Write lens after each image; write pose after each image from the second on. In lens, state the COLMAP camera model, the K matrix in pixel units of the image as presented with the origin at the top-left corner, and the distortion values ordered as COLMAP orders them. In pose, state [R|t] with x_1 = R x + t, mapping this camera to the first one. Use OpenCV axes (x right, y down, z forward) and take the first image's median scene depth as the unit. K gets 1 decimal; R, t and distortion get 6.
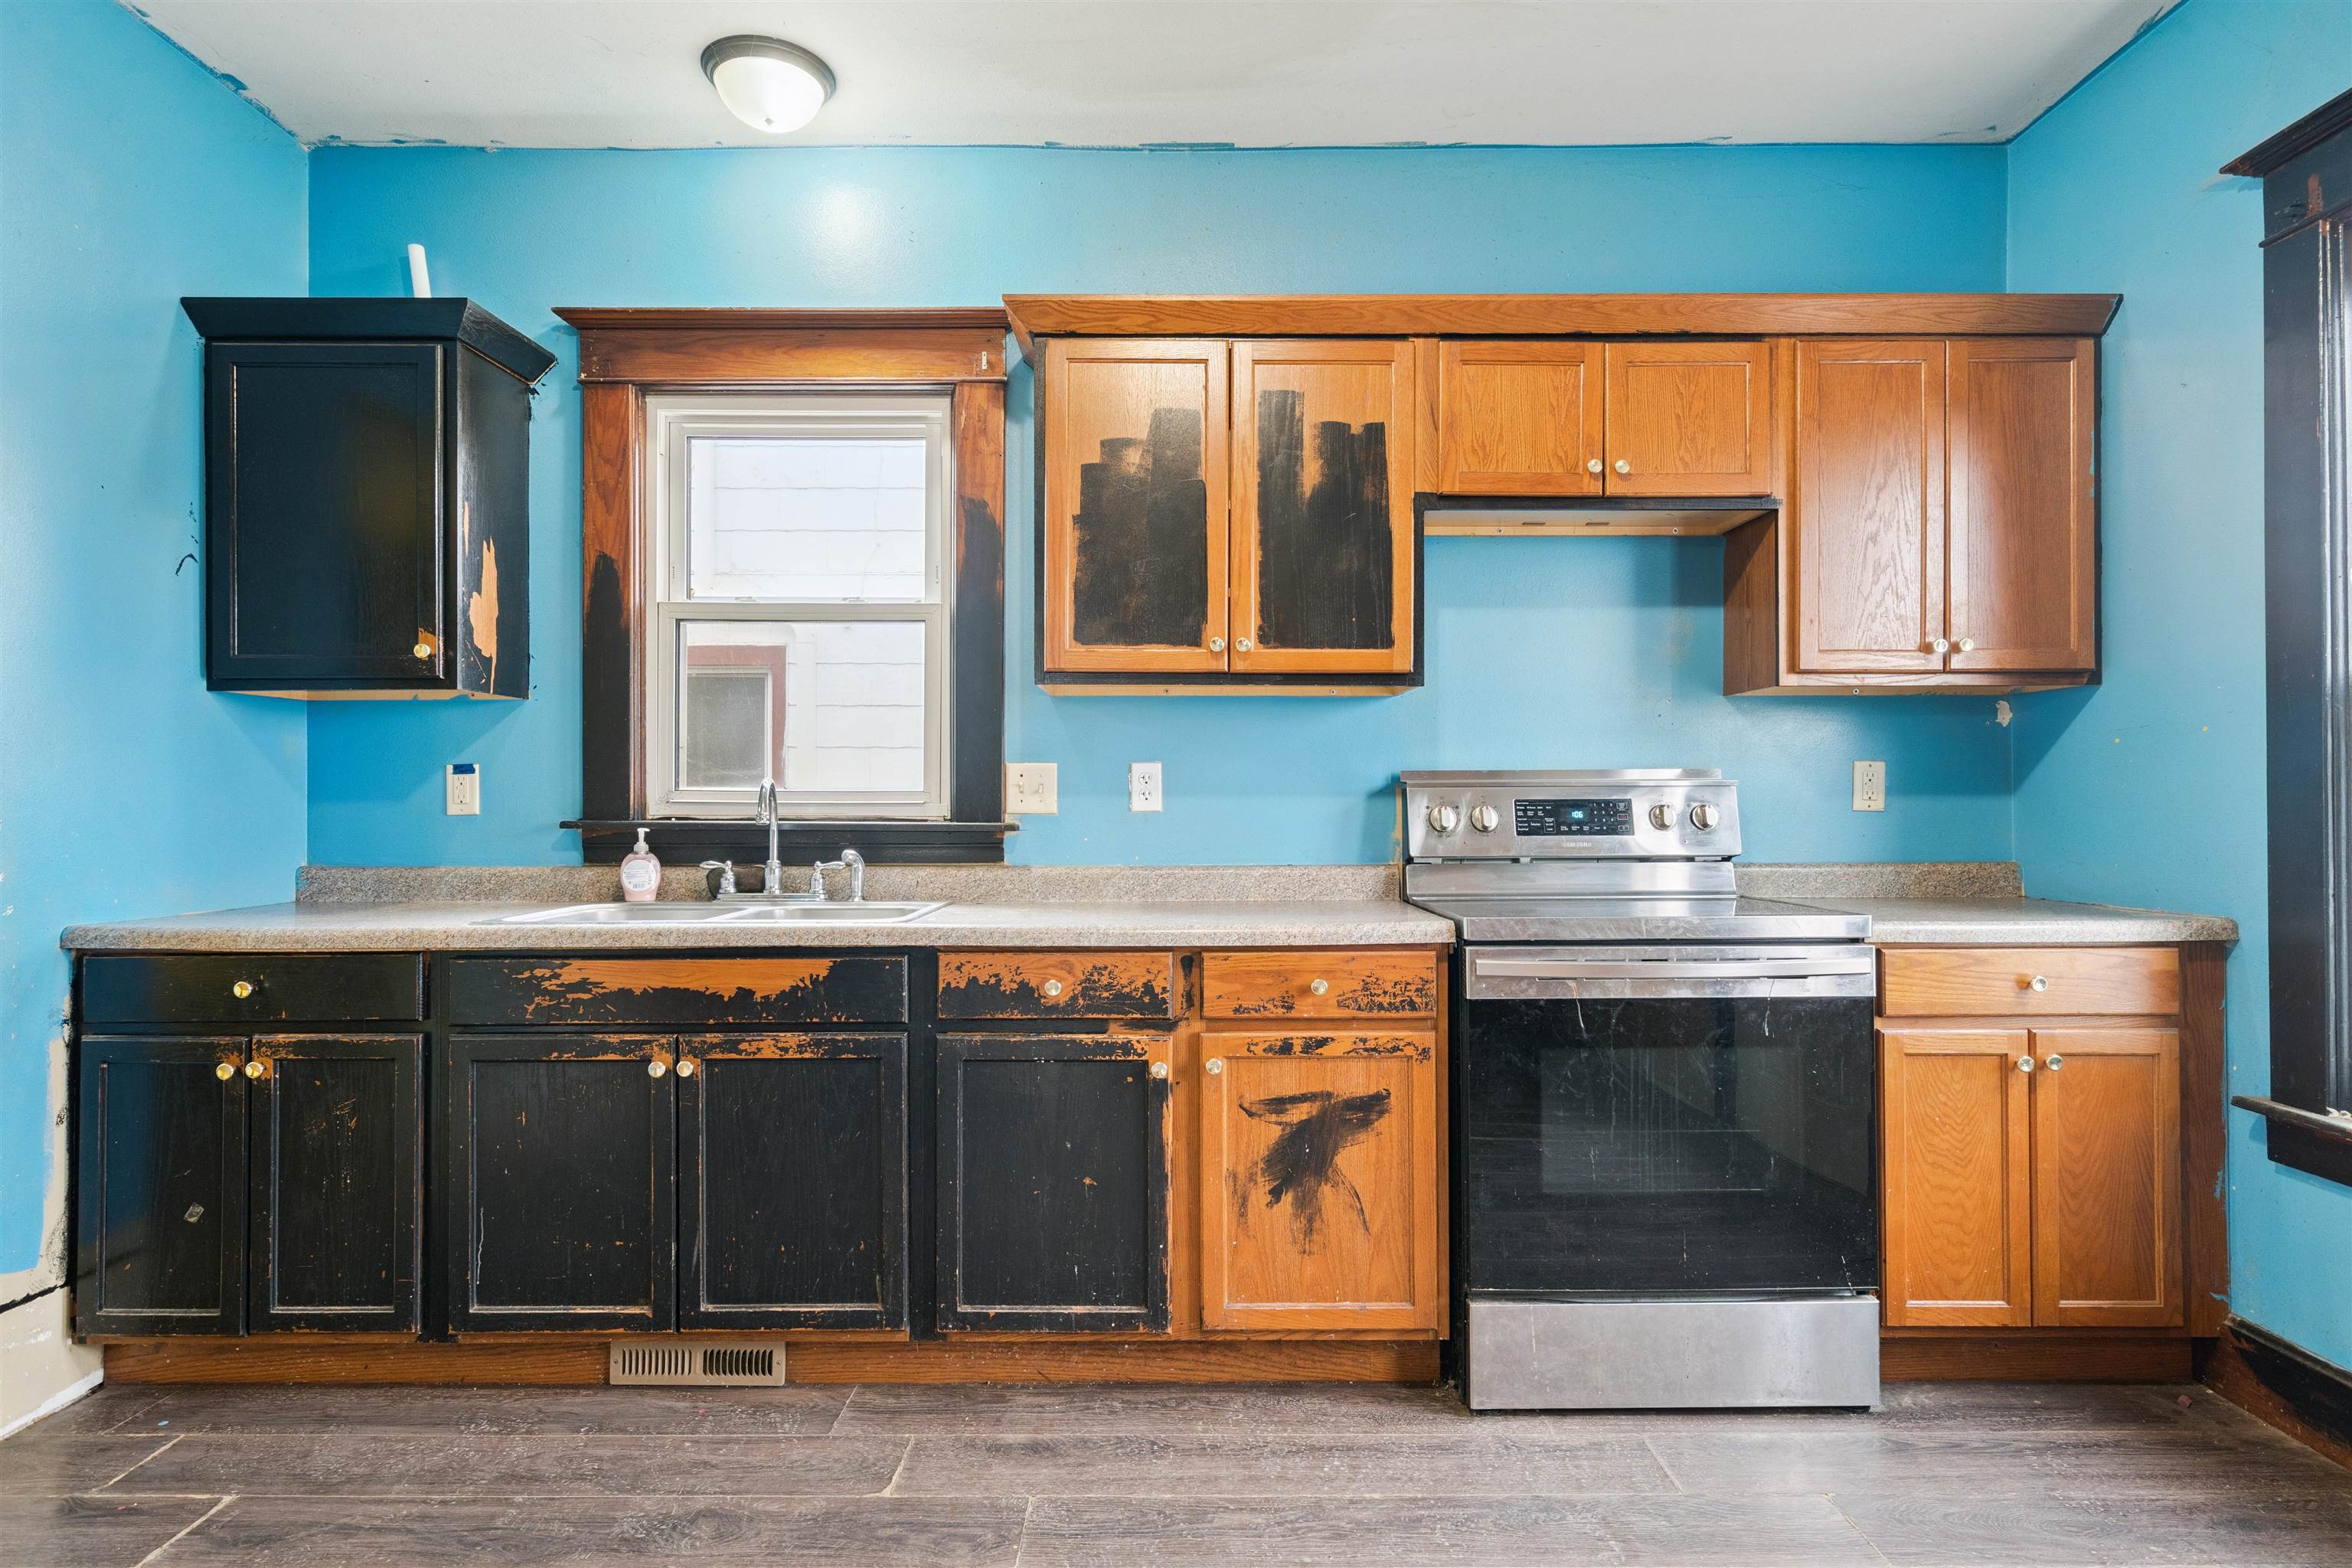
lens RADIAL K [[1248.8, 0, 1186.5], [0, 1248.8, 789.5], [0, 0, 1]] dist [0.000601, 0.000712]
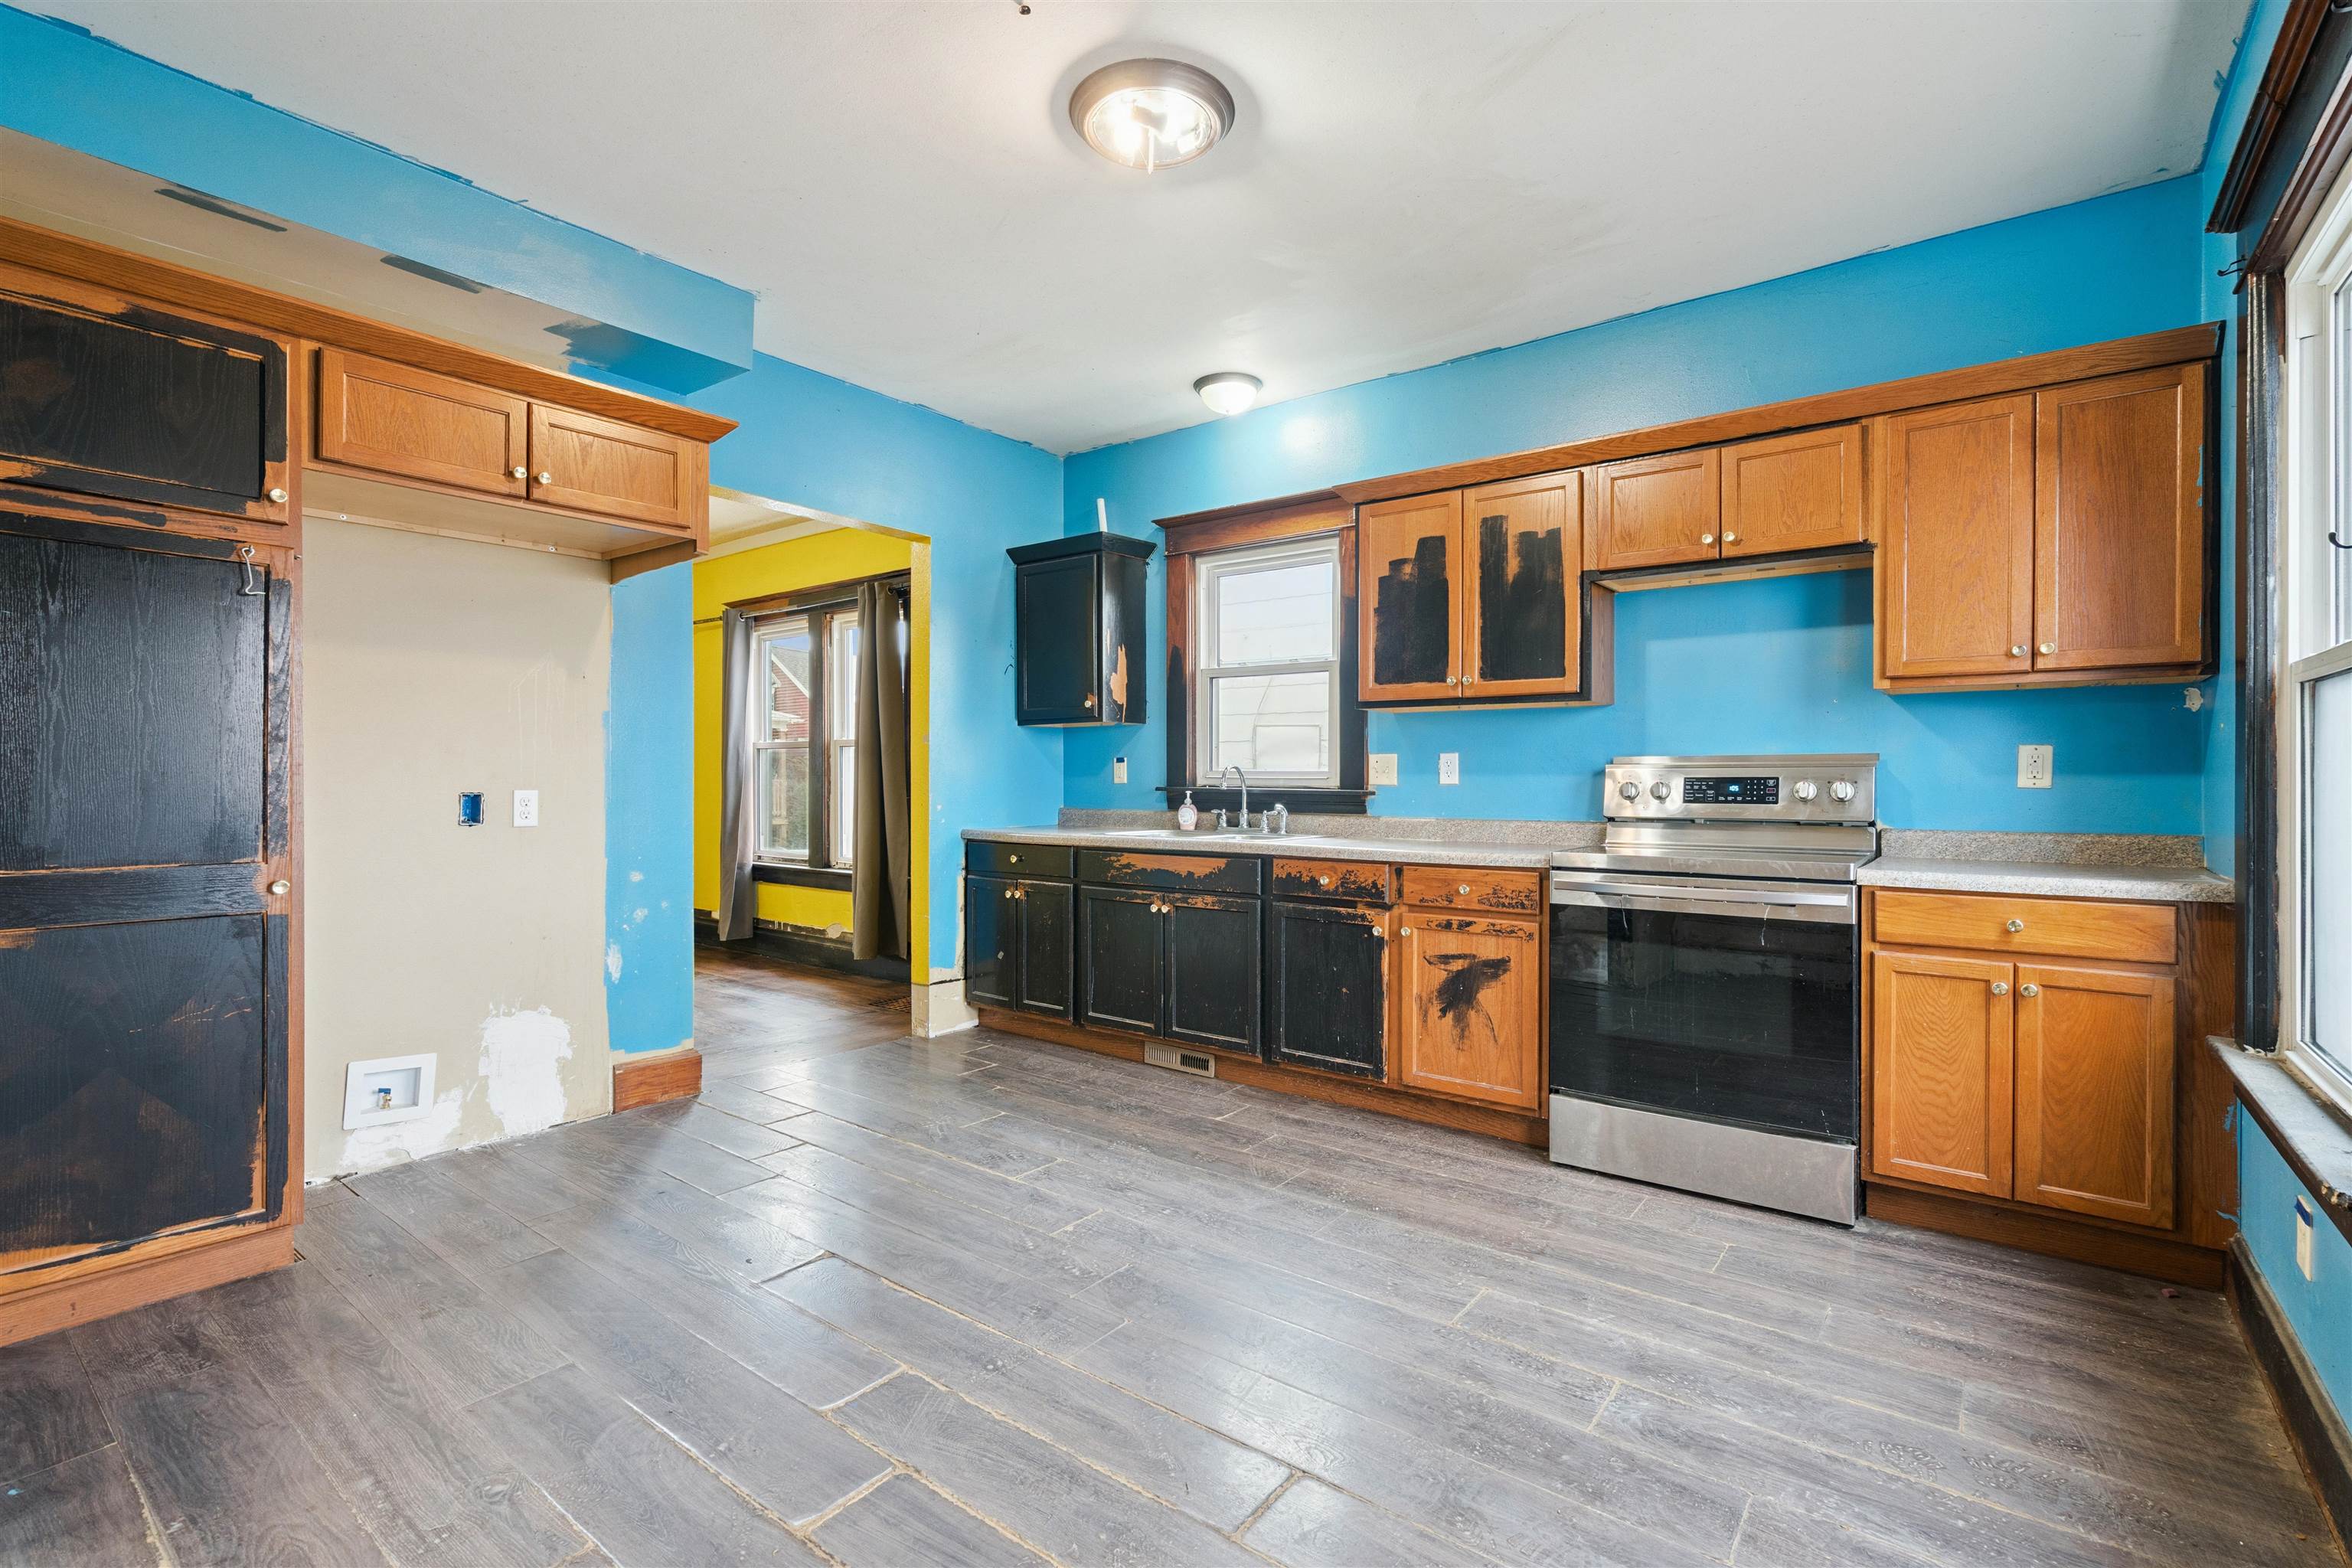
lens RADIAL K [[1060.3, 0, 1184.8], [0, 1060.3, 784.0], [0, 0, 1]] dist [-0.009323, 0.001006]
pose [[0.792553, 0.006935, -0.609764, 0.636211], [0.002773, 0.999884, 0.014976, -0.004284], [0.609797, -0.013560, 0.792442, -0.322560]]
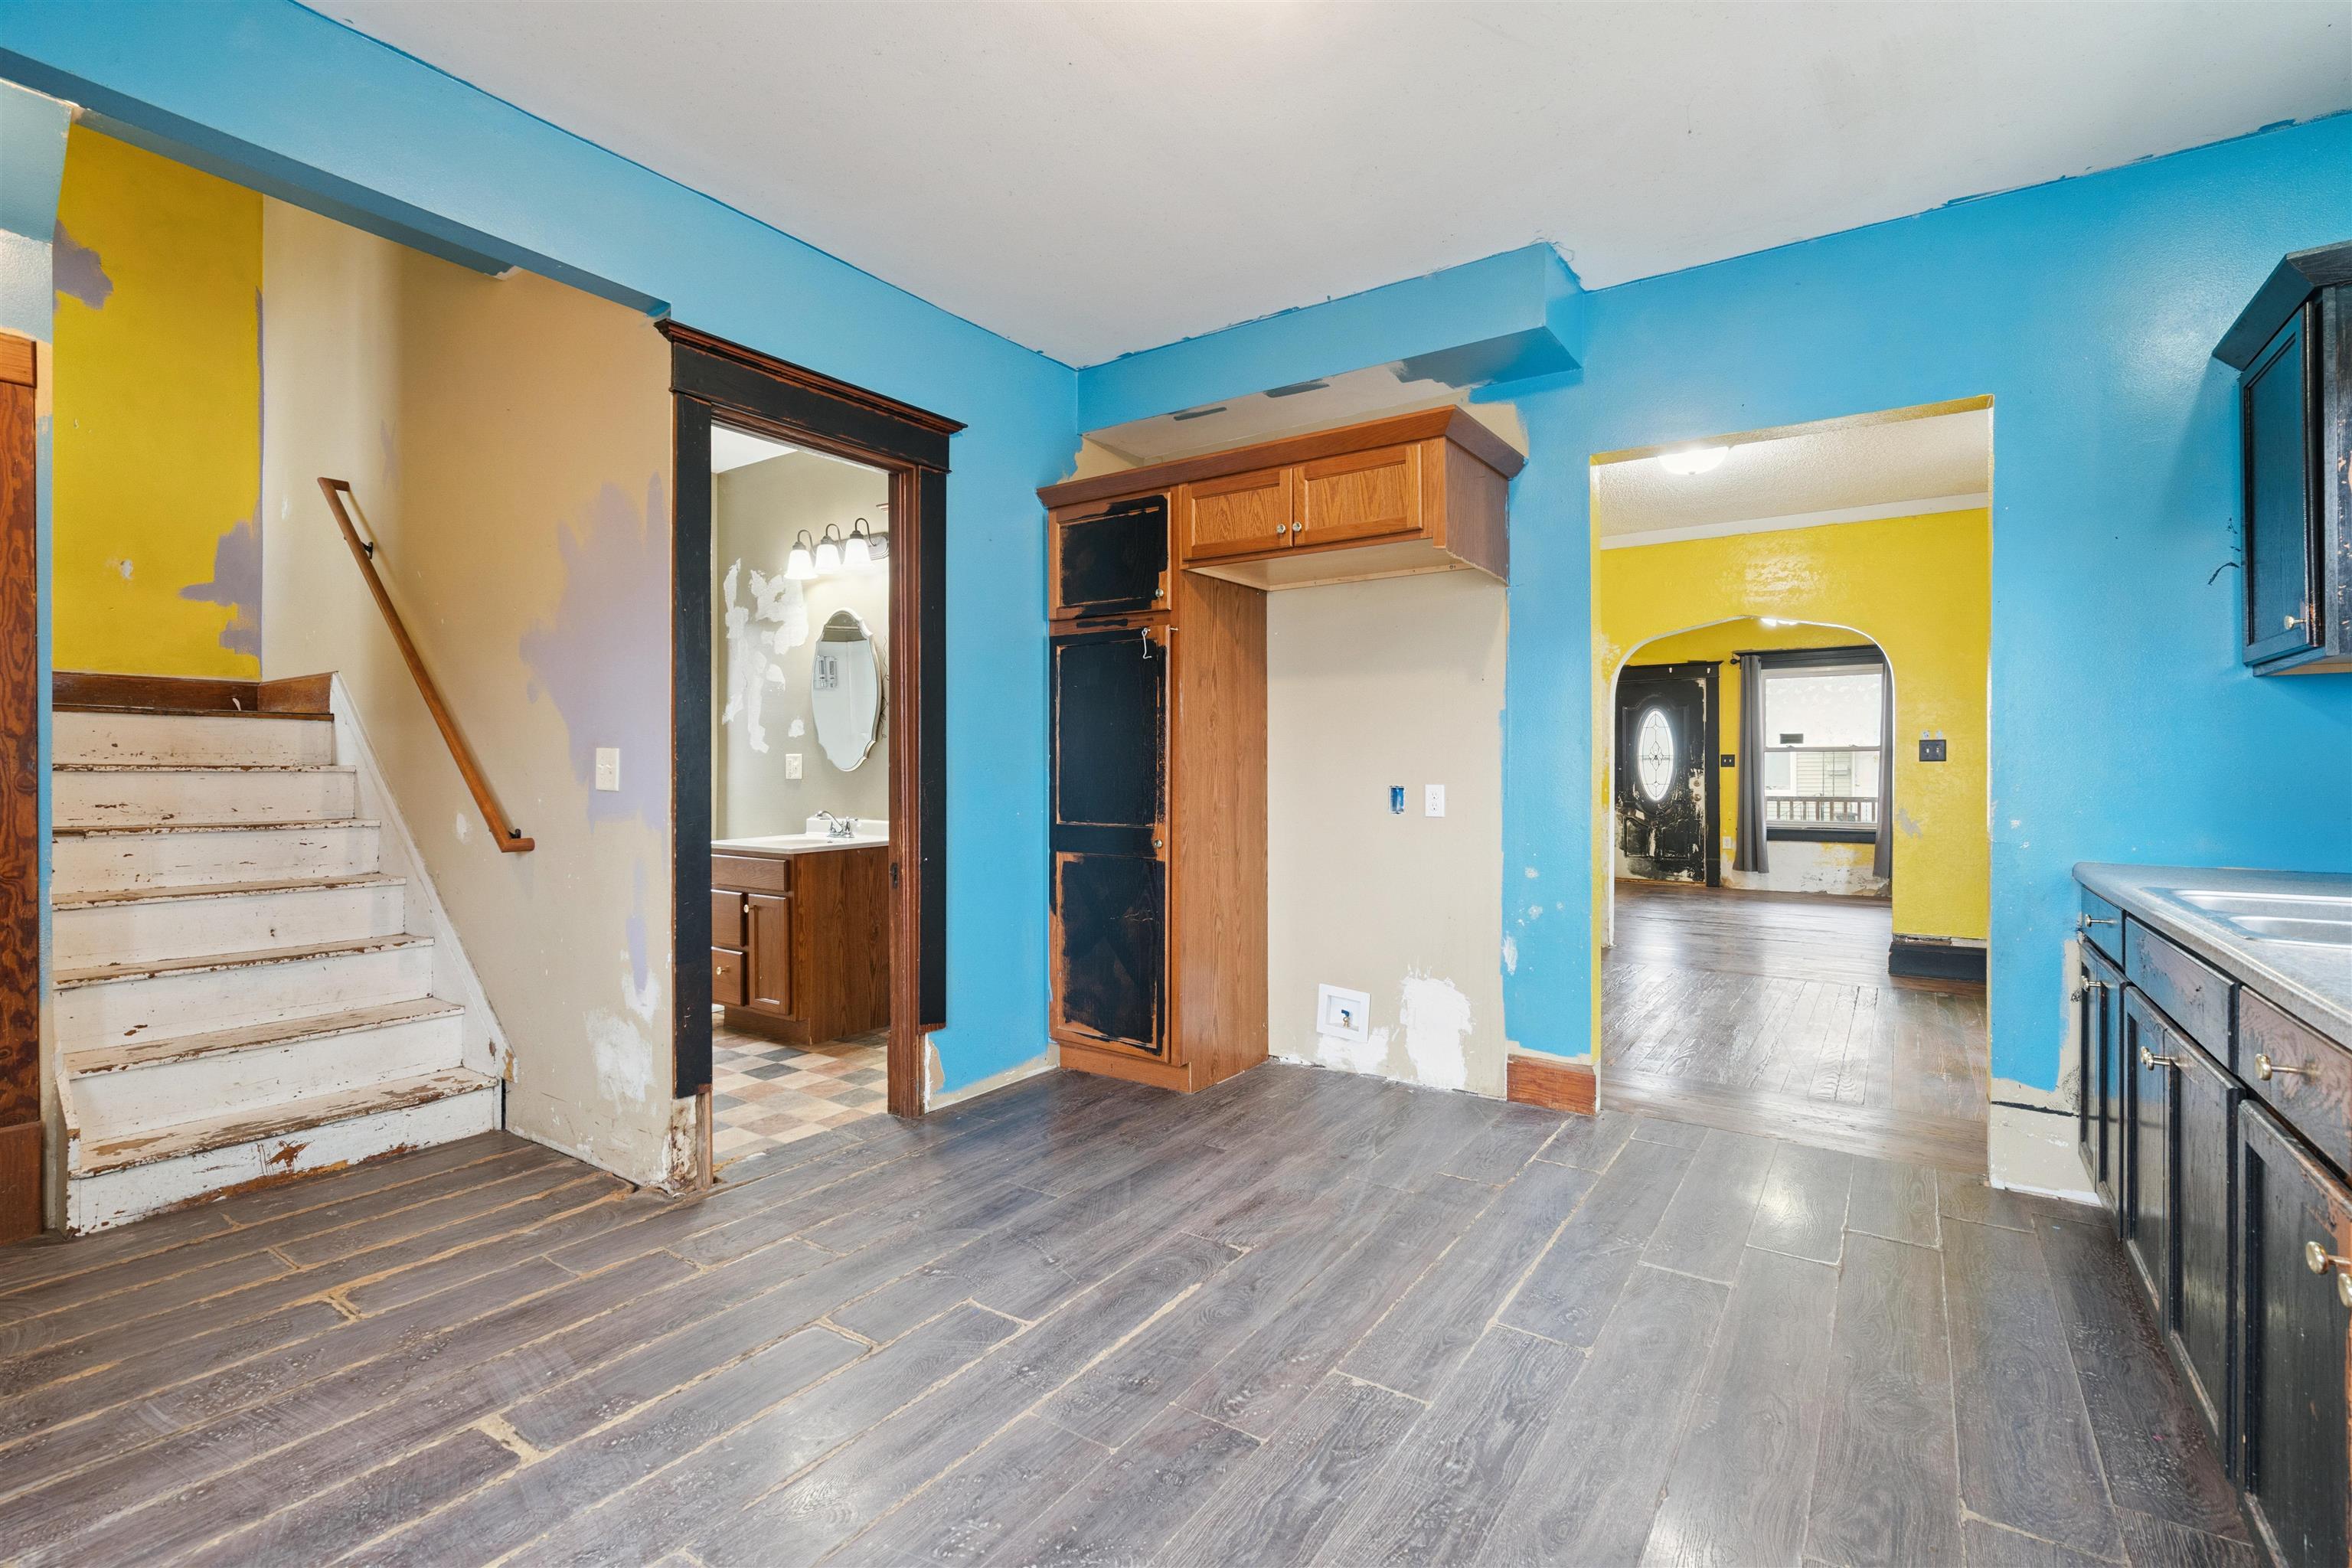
lens RADIAL K [[1060.3, 0, 1184.0], [0, 1060.3, 772.1], [0, 0, 1]] dist [-0.009323, 0.001006]
pose [[-0.566305, 0.002601, -0.824192, 0.620255], [0.007525, 0.999970, -0.002014, 0.003480], [0.824162, -0.007343, -0.566307, 0.806958]]
